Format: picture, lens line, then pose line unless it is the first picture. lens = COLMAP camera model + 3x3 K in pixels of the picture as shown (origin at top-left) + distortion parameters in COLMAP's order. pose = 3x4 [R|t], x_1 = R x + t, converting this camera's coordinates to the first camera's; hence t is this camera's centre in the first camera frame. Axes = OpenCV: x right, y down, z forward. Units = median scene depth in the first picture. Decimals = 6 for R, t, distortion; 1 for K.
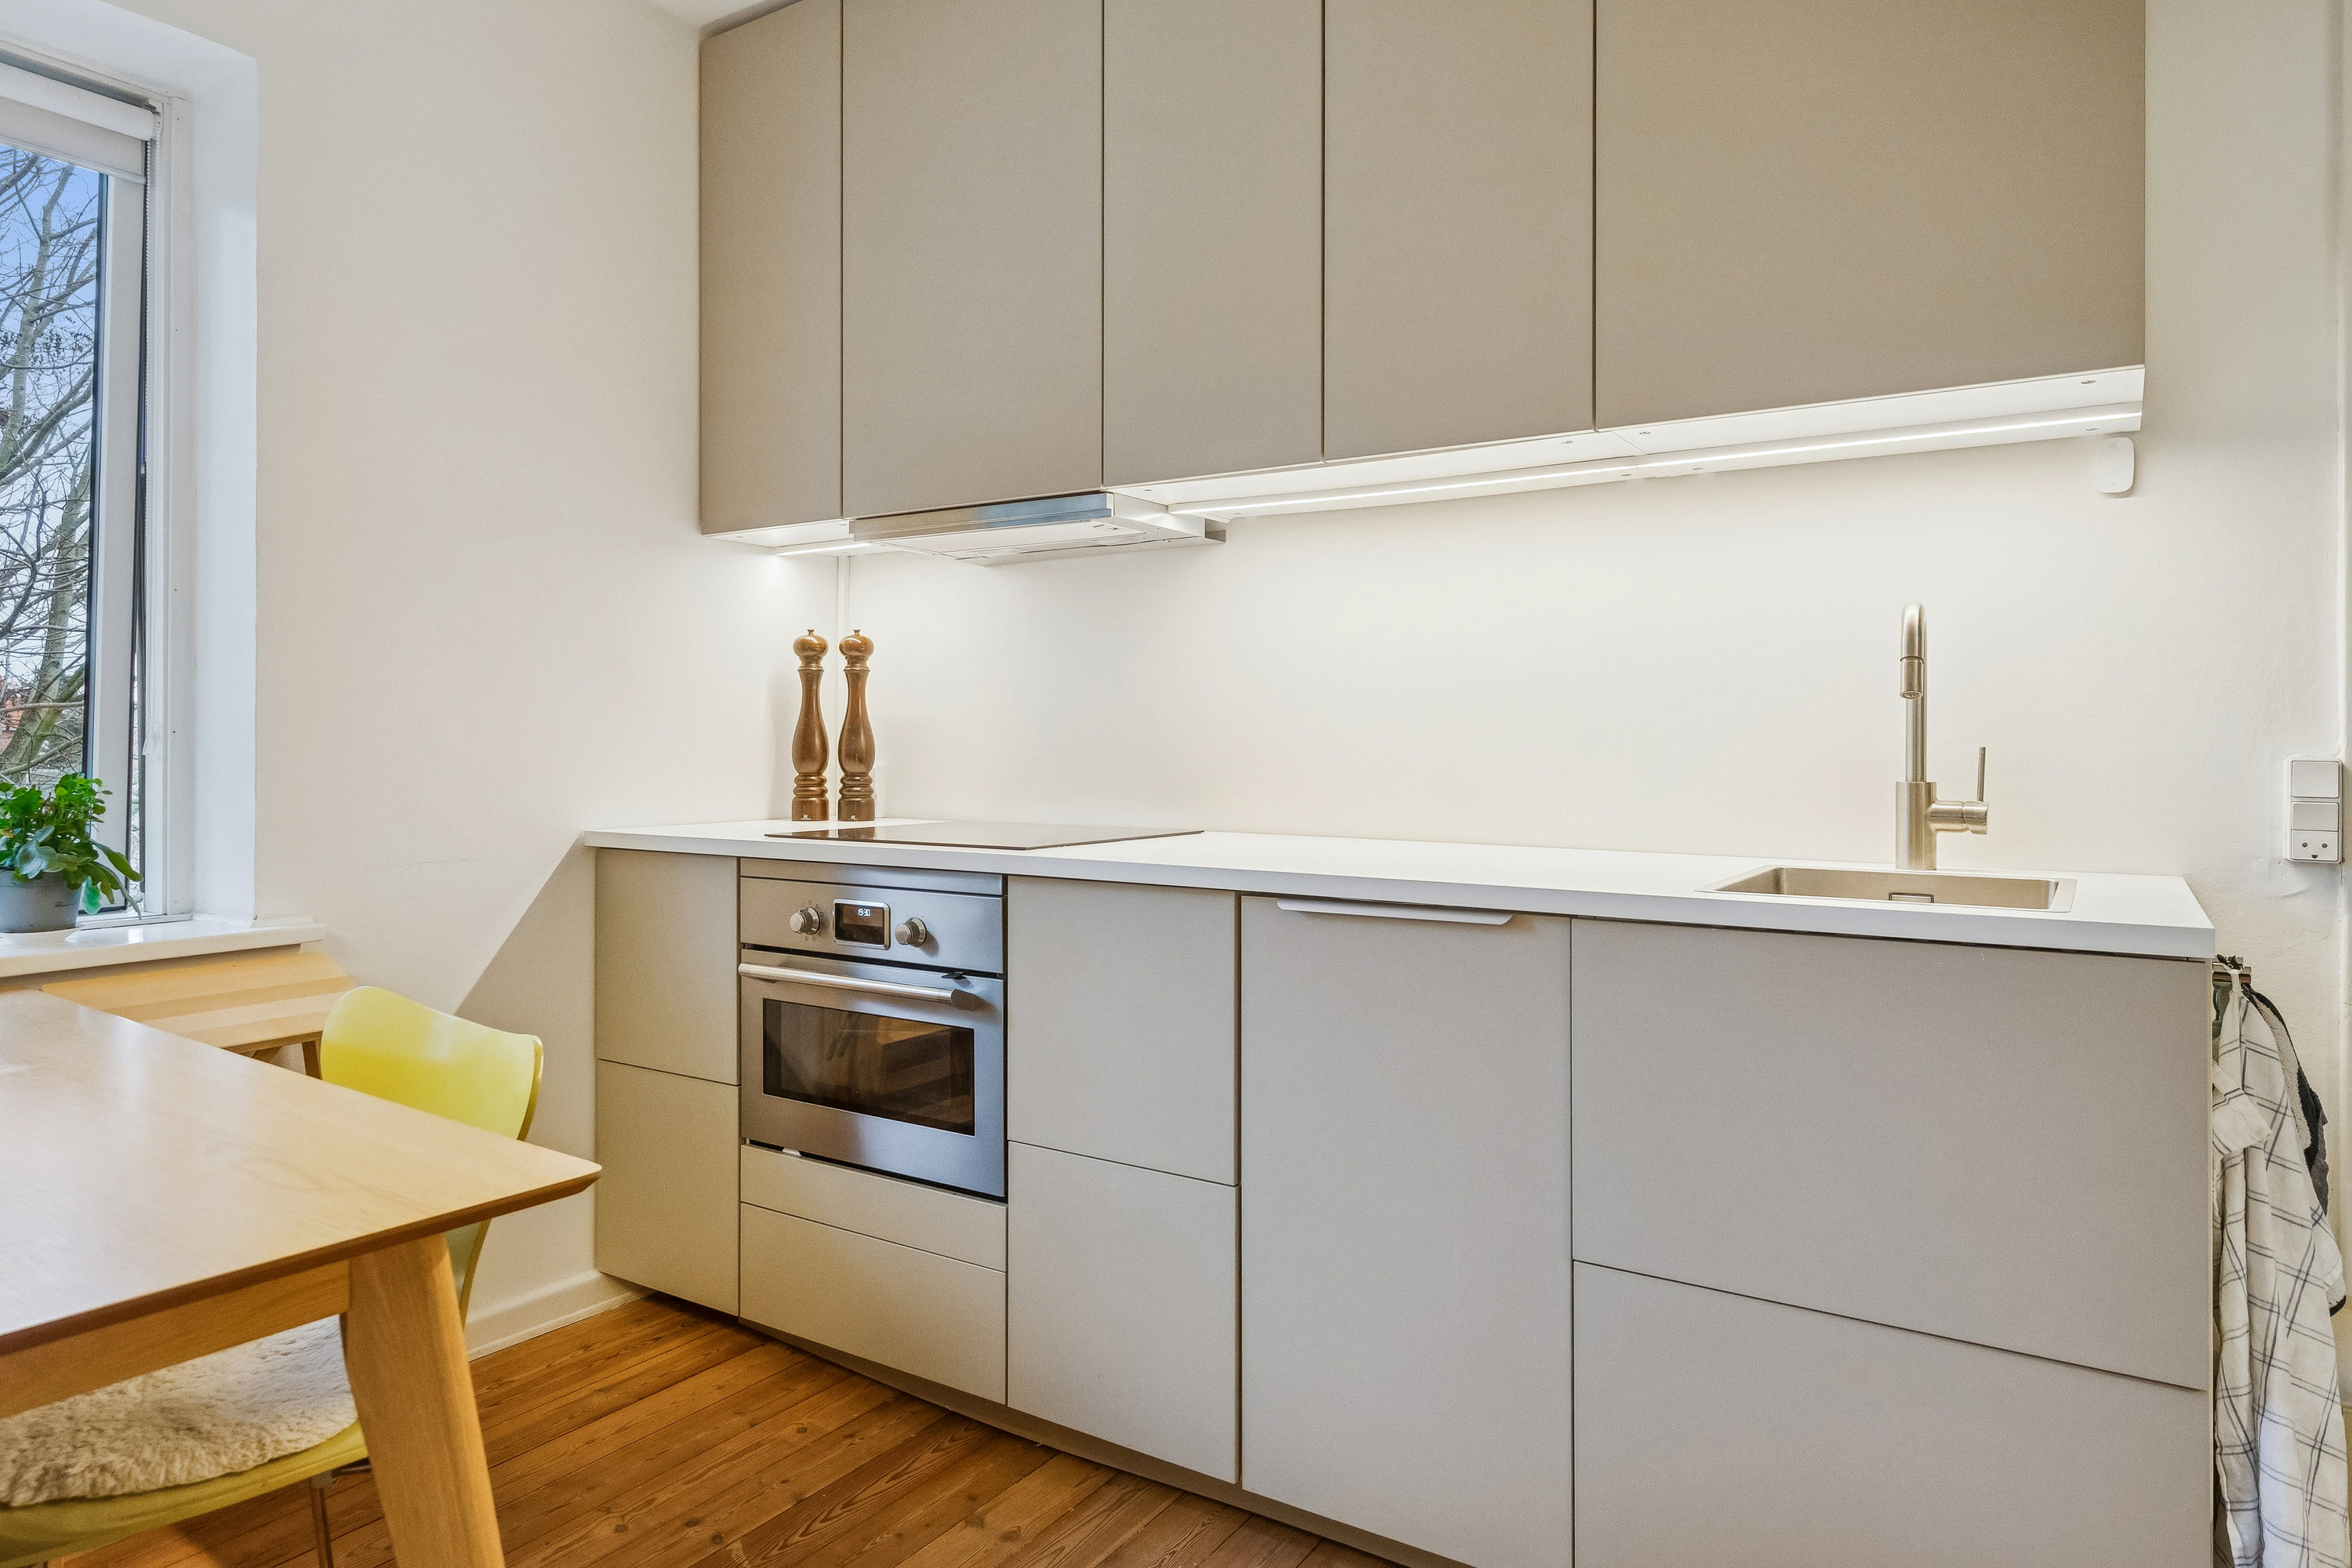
lens RADIAL K [[1398.7, 0, 1179.3], [0, 1398.7, 748.0], [0, 0, 1]] dist [0.003259, 0.000357]
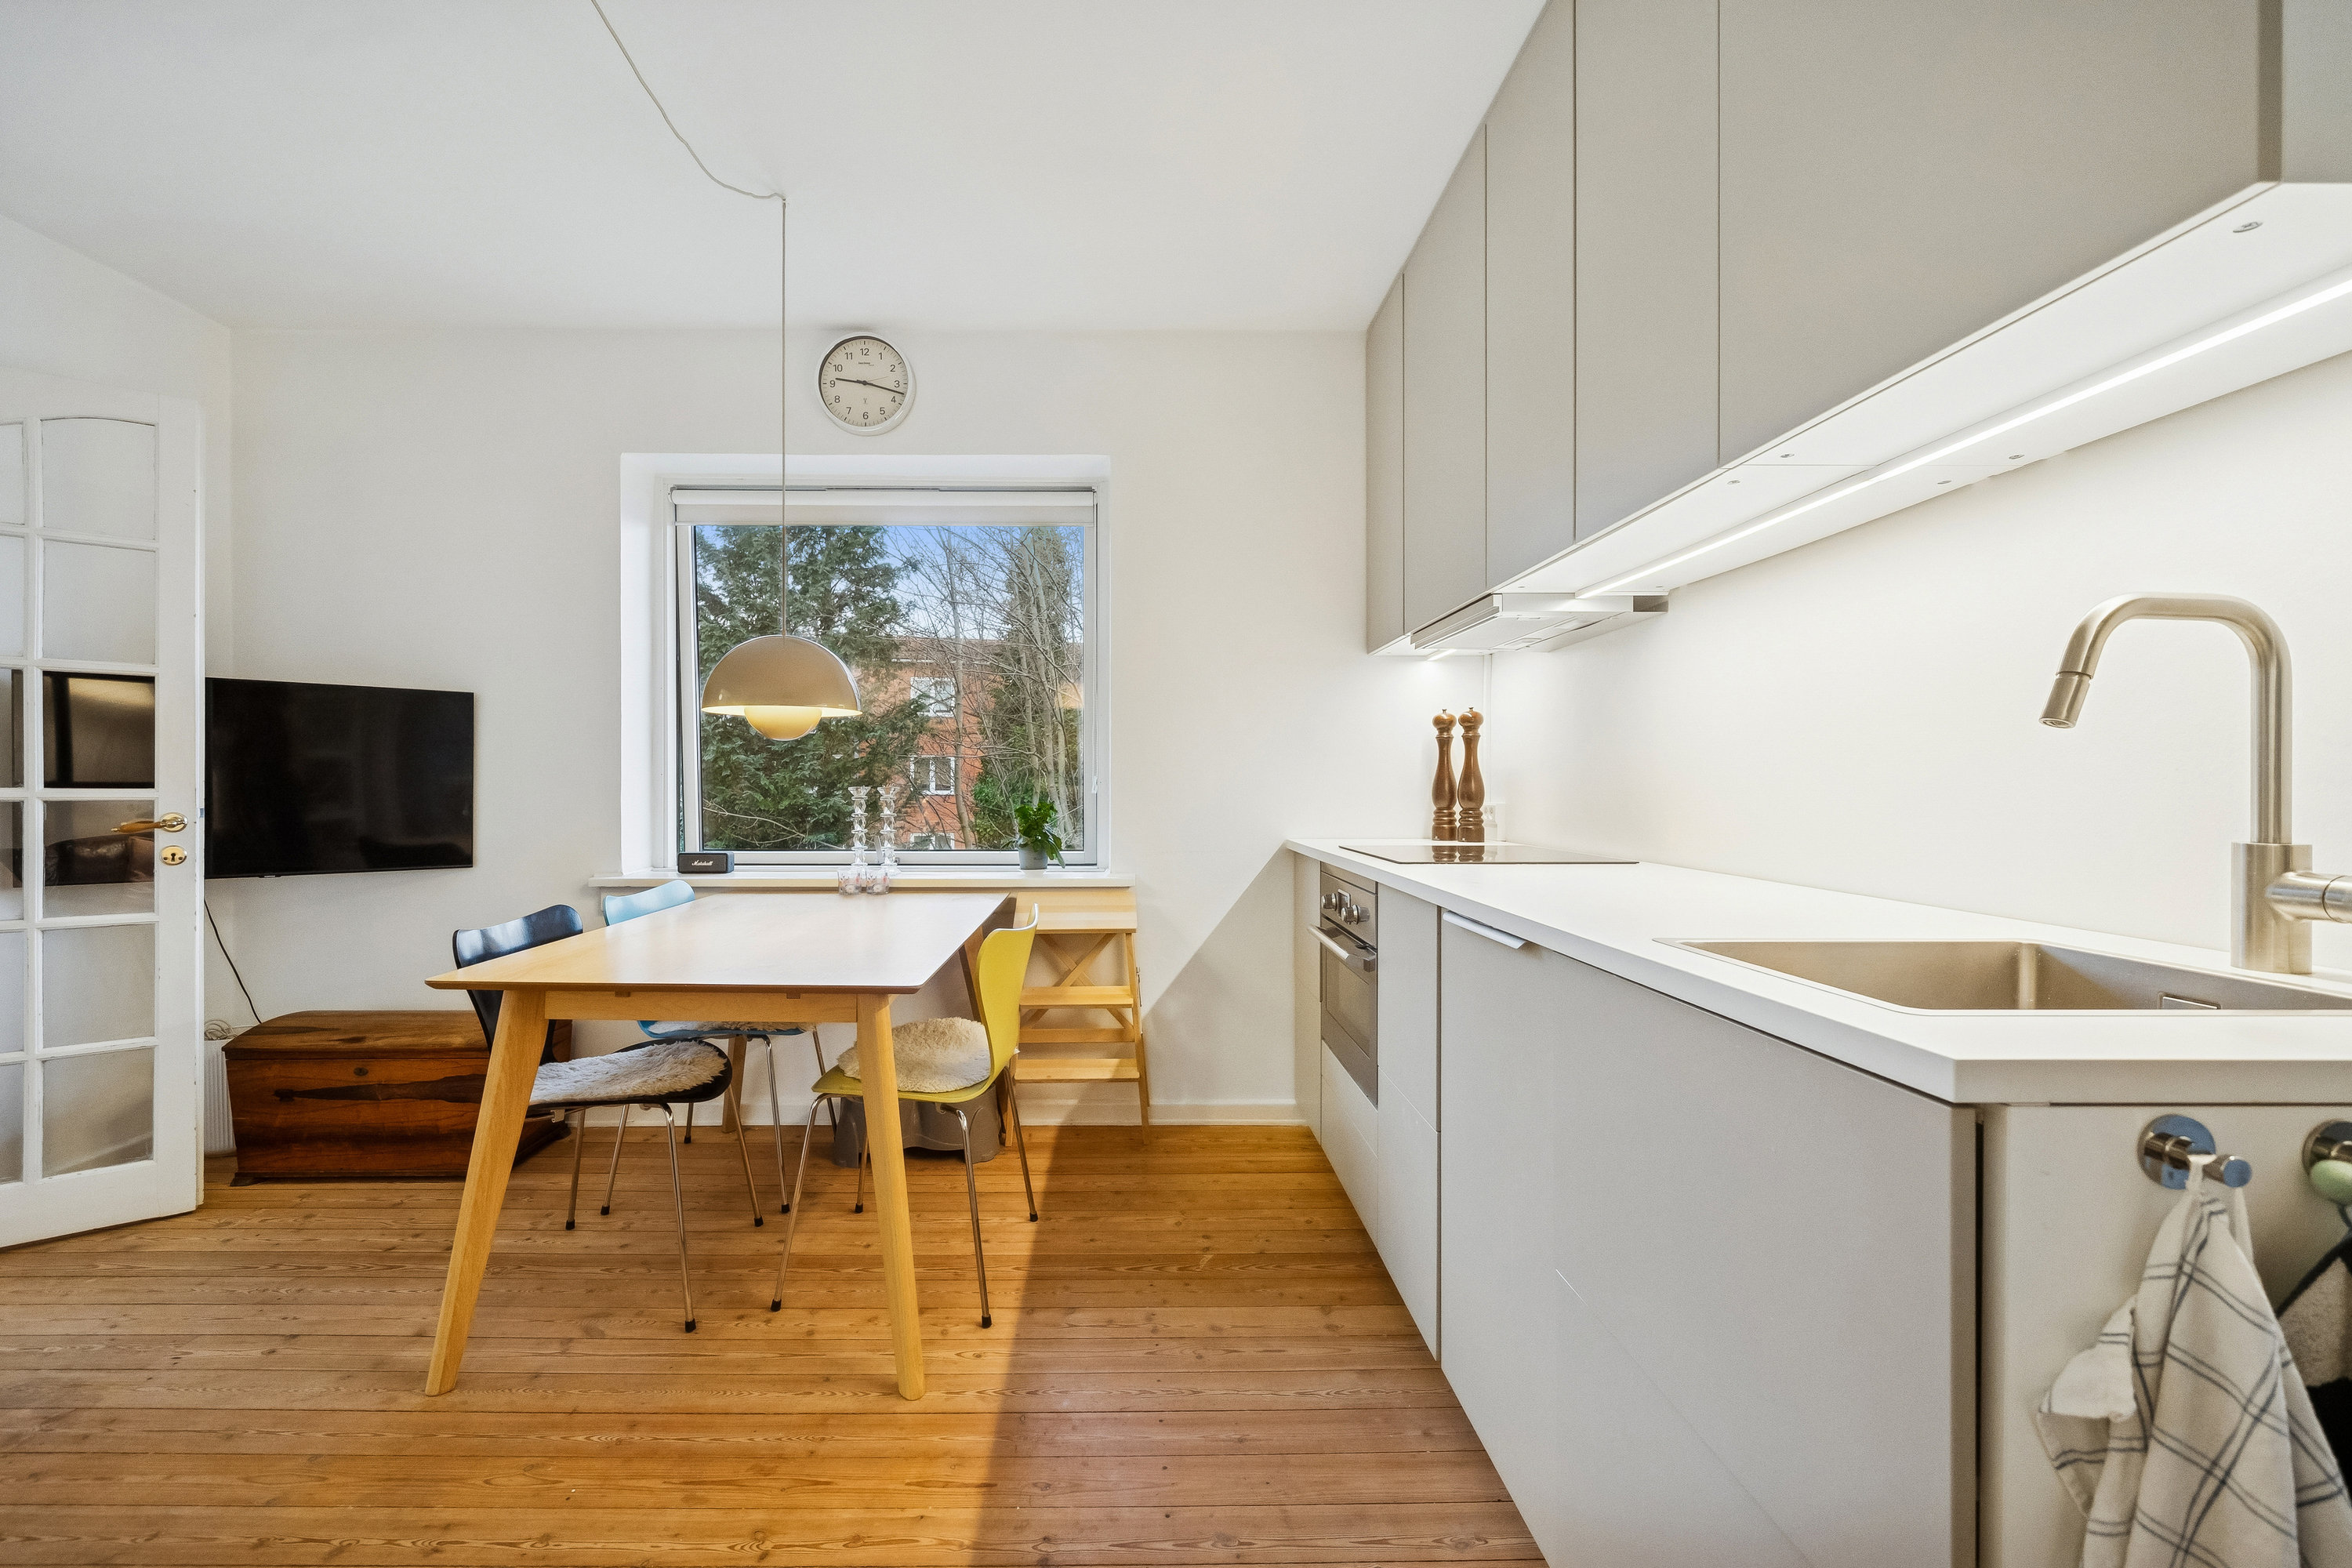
lens RADIAL K [[964.8, 0, 1132.4], [0, 964.8, 789.2], [0, 0, 1]] dist [-0.002085, -0.000258]
pose [[0.549392, 0.000743, -0.835564, 0.491865], [-0.001764, 0.999998, -0.000271, -0.000797], [0.835563, 0.001622, 0.549393, 0.217906]]
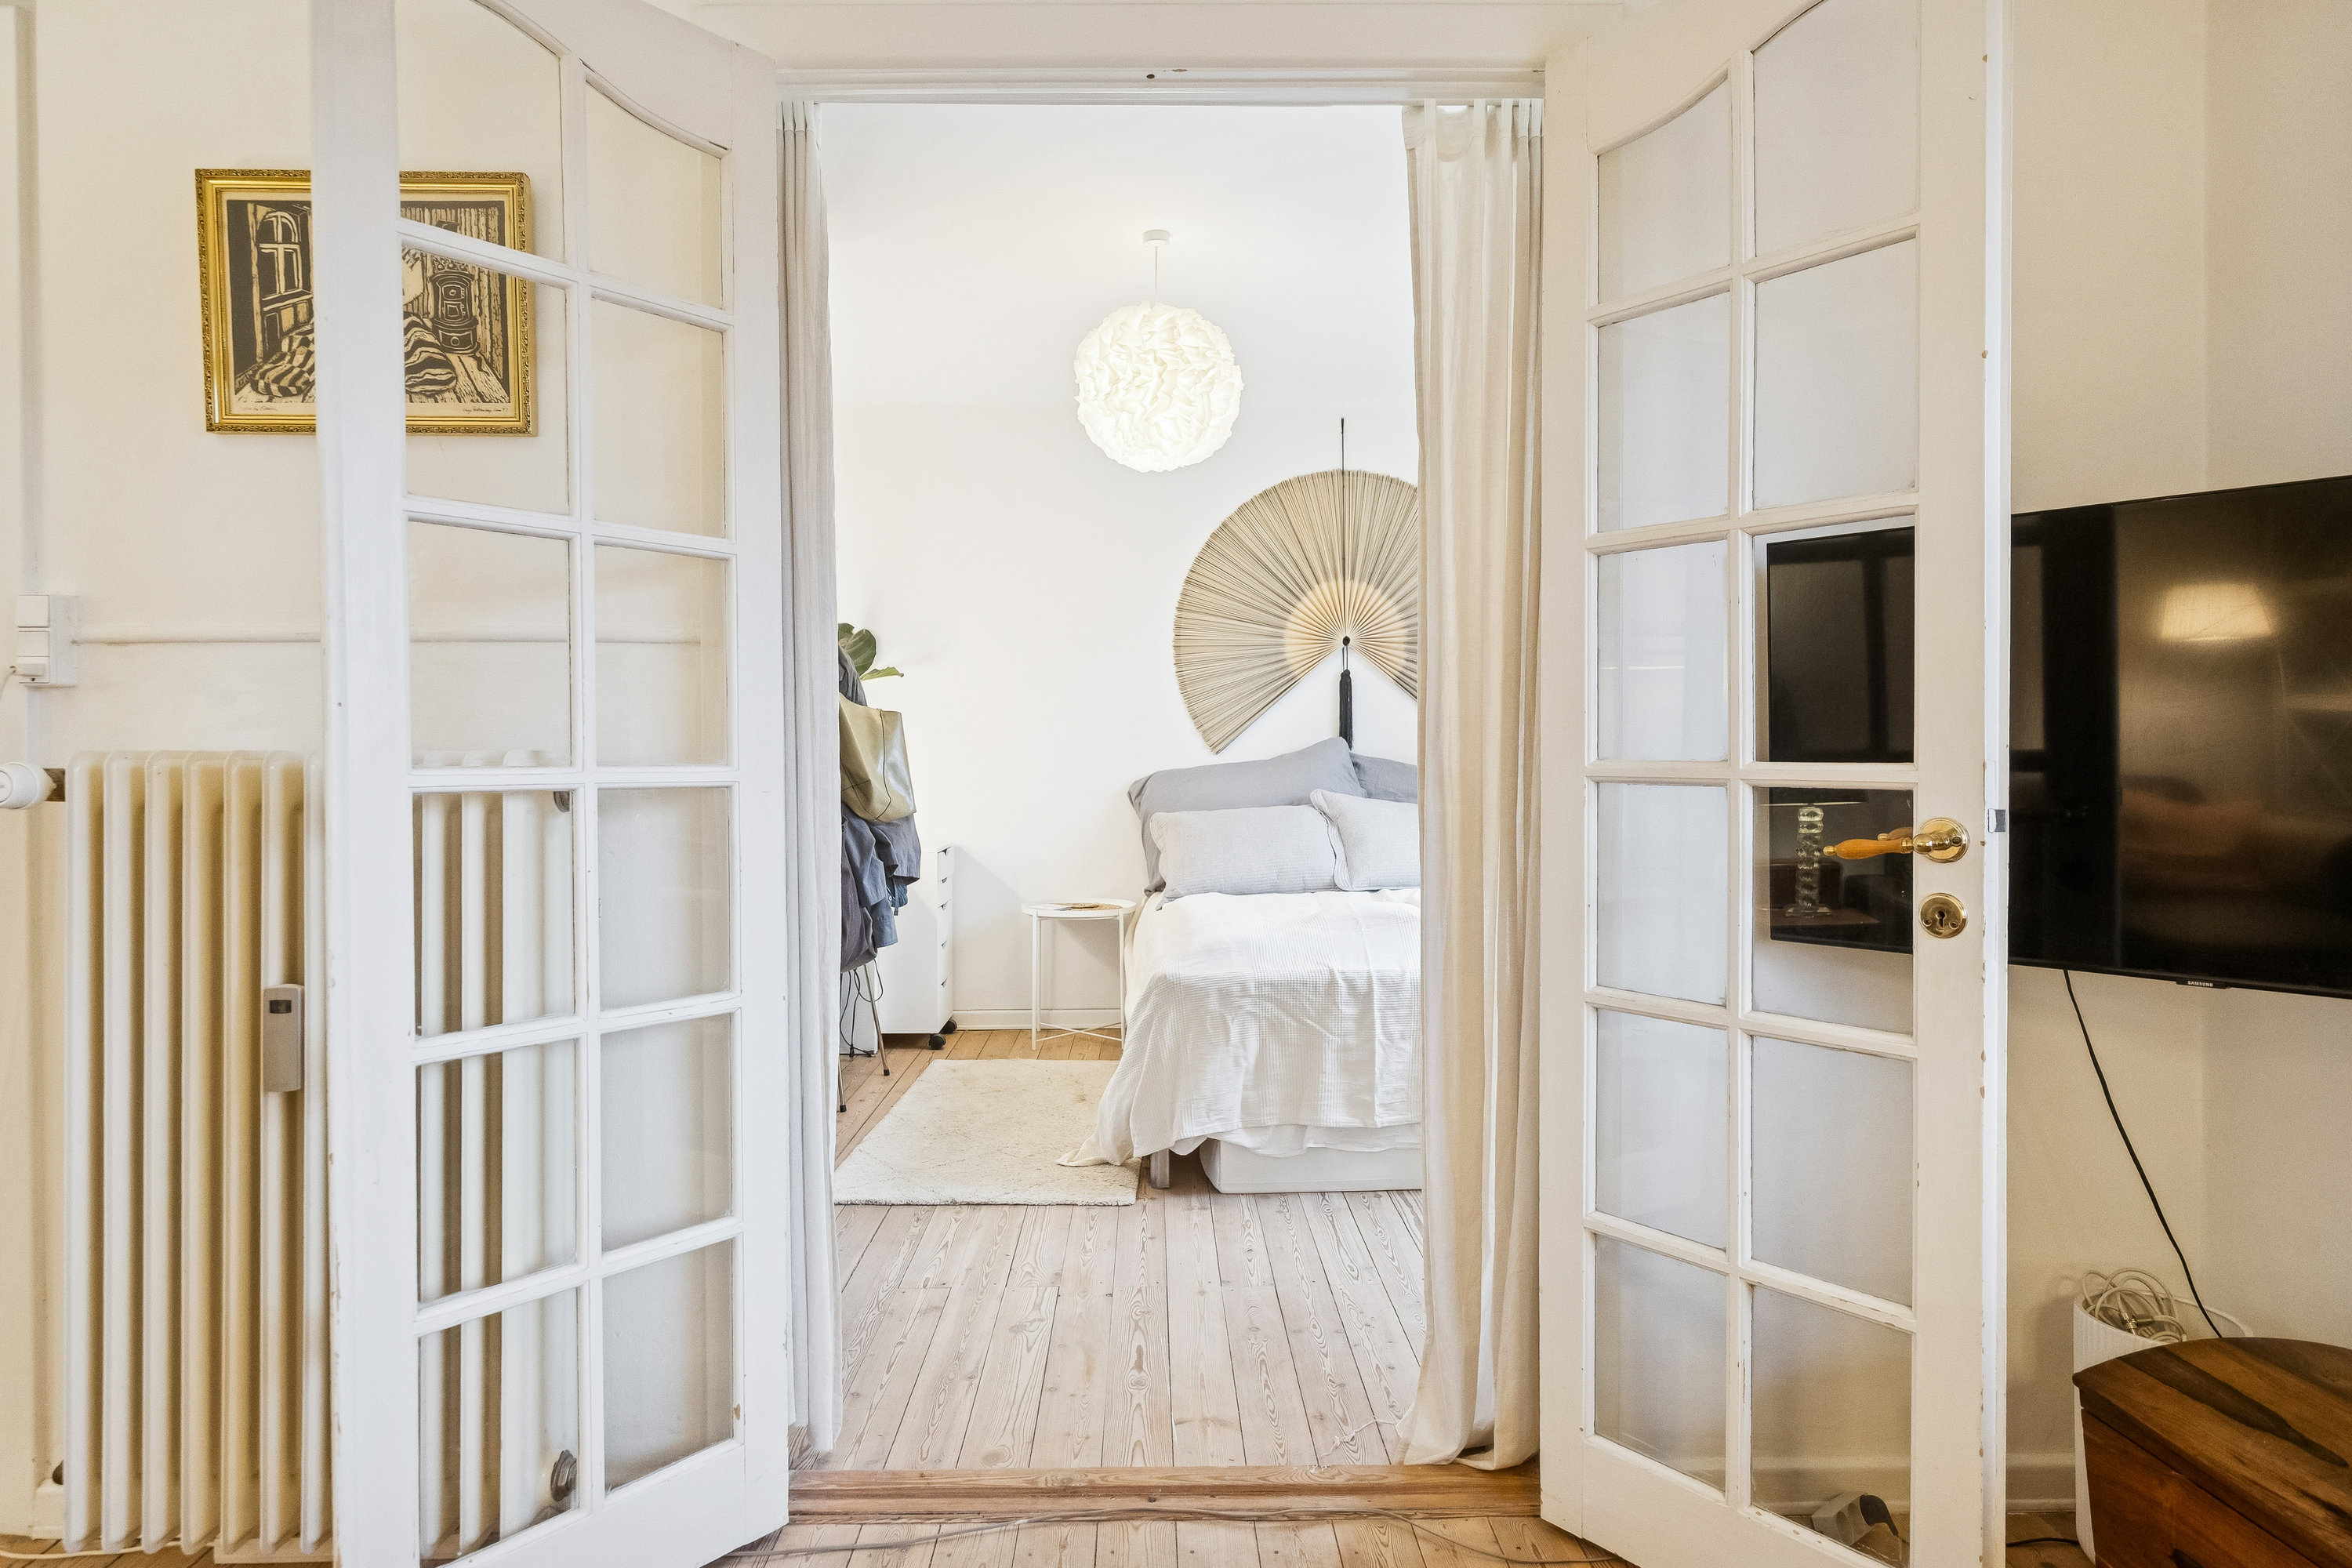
lens RADIAL K [[1337.8, 0, 1161.1], [0, 1337.8, 774.8], [0, 0, 1]] dist [0.002651, 0.001541]
pose [[-0.832250, 0.006204, -0.554366, -0.259991], [-0.000711, 0.999925, 0.012258, -0.001864], [0.554400, 0.010596, -0.832183, 0.244515]]
